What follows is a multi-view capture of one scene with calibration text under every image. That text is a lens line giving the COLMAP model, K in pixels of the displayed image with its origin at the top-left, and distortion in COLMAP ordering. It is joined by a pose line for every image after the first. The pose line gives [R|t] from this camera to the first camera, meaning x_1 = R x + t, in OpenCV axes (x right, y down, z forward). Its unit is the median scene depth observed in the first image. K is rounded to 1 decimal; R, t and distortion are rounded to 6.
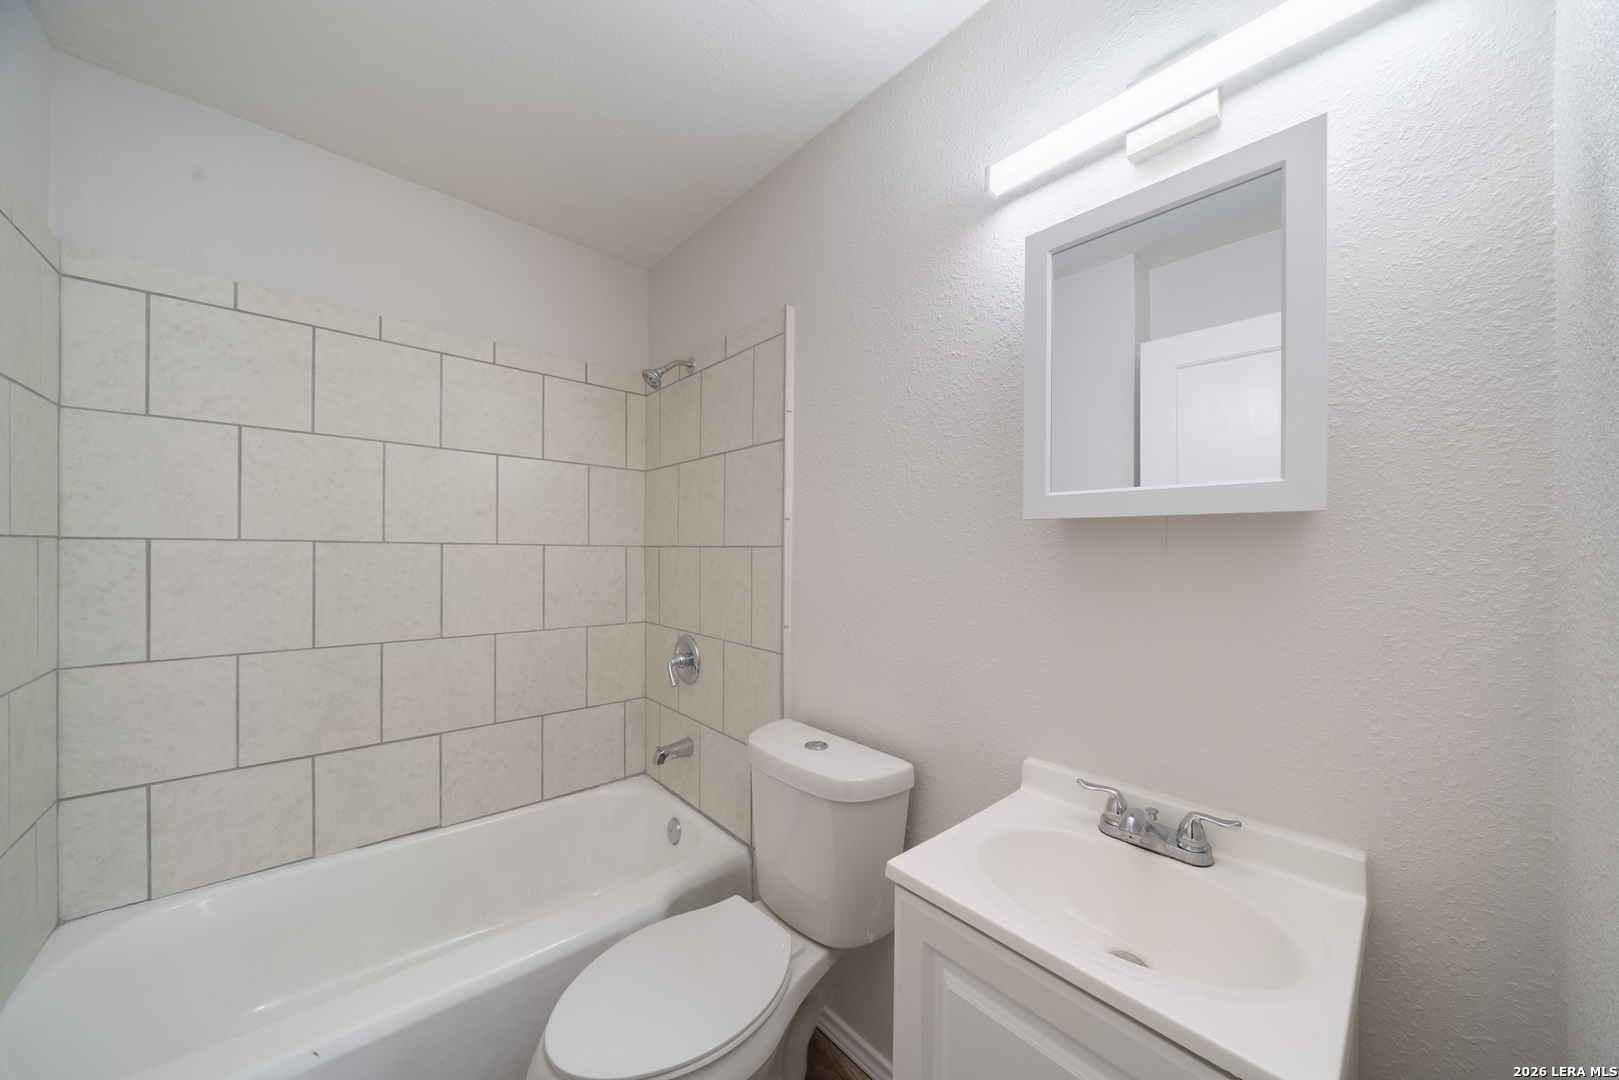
lens RADIAL K [[552.6, 0, 809.0], [0, 552.6, 550.5], [0, 0, 1]] dist [0.000733, -0.000112]
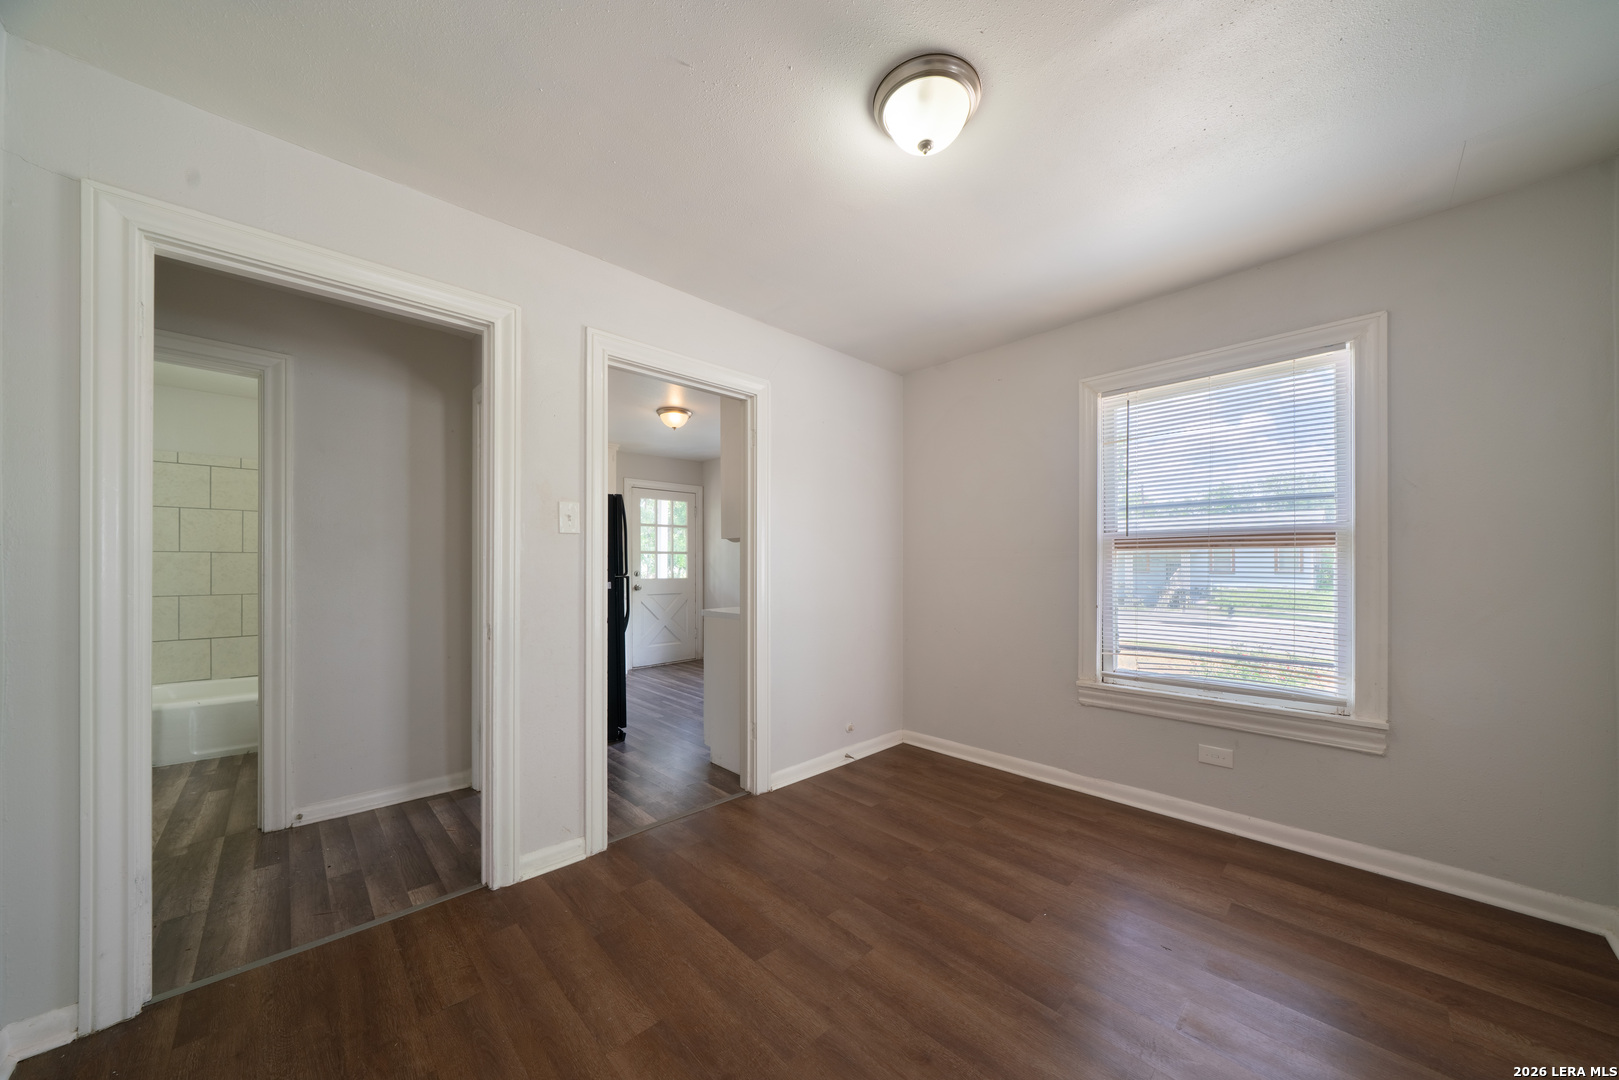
lens RADIAL K [[552.6, 0, 814.1], [0, 552.6, 560.5], [0, 0, 1]] dist [0.000733, -0.000112]
pose [[0.999185, -0.006044, 0.039903, 1.743943], [0.006226, 0.999971, -0.004456, 0.050069], [-0.039875, 0.004701, 0.999194, -1.620091]]
